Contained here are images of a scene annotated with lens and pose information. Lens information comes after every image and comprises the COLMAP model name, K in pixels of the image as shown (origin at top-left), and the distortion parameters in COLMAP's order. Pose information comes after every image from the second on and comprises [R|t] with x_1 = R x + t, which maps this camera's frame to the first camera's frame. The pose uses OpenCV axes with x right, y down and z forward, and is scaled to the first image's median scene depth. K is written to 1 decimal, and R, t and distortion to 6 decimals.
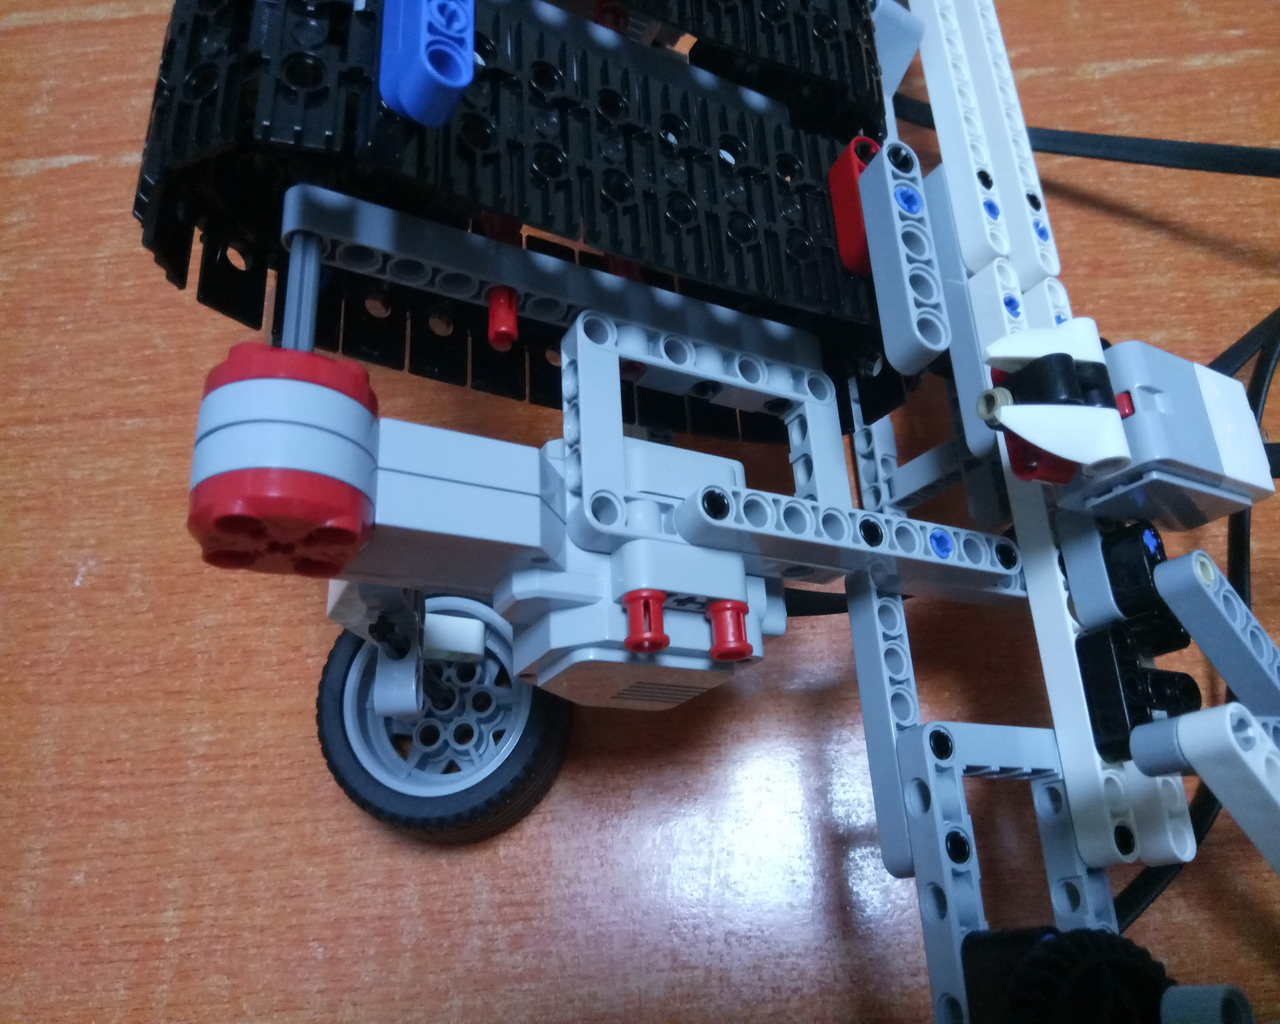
lens RADIAL K [[1102.2, 0, 622.4], [0, 1102.2, 513.0], [0, 0, 1]] dist [0.046585, -0.167852]
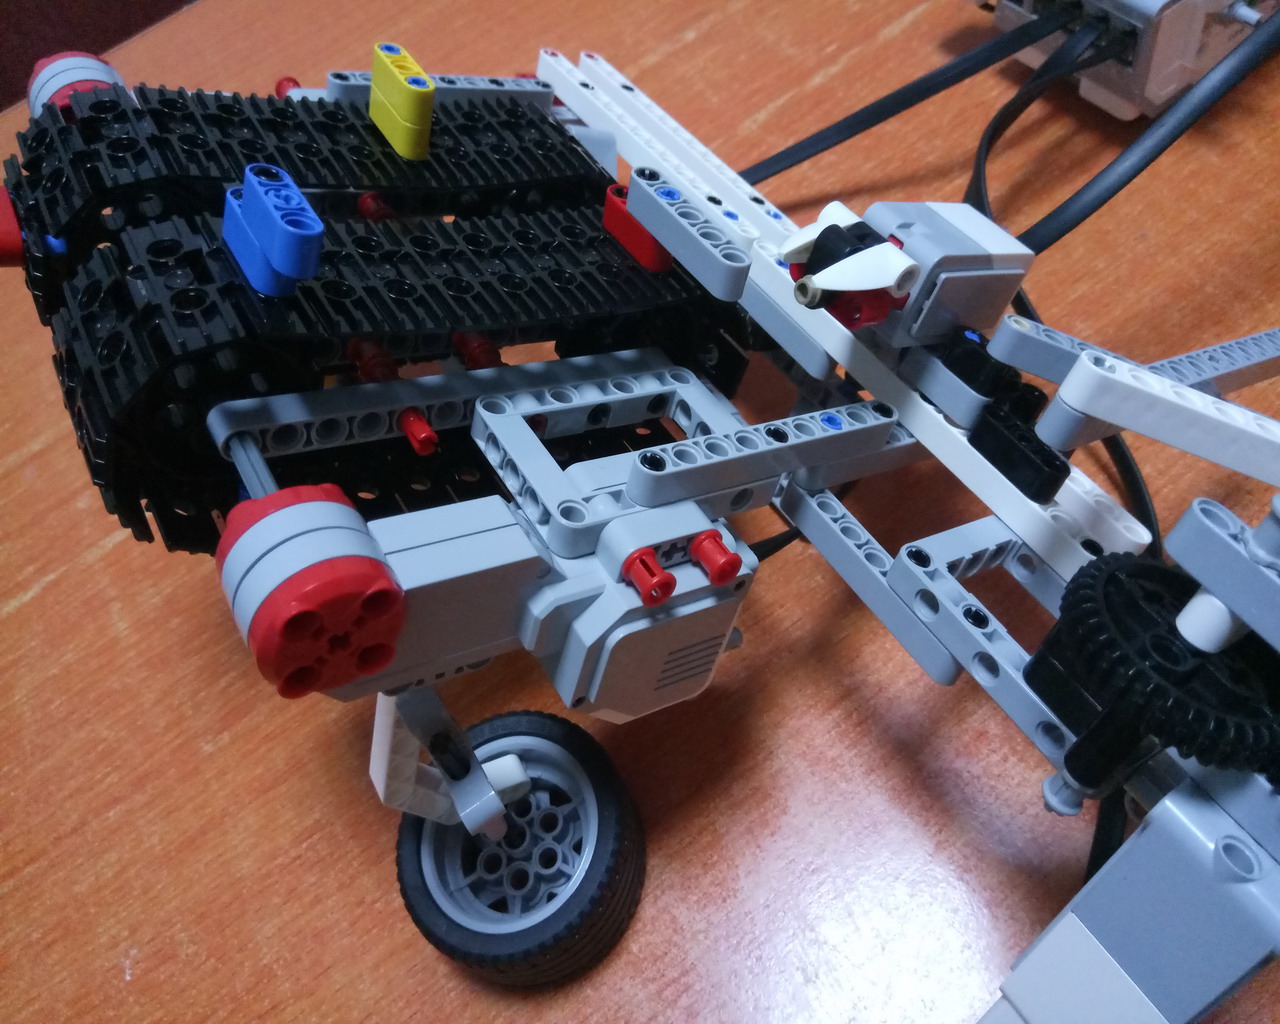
lens RADIAL K [[1054.0, 0, 615.9], [0, 1054.0, 475.7], [0, 0, 1]] dist [0.000529, -0.054054]
pose [[0.877761, -0.454575, 0.151317, -0.118836], [0.477684, 0.854625, -0.203553, 0.199741], [-0.036789, 0.250953, 0.967300, -0.088081]]
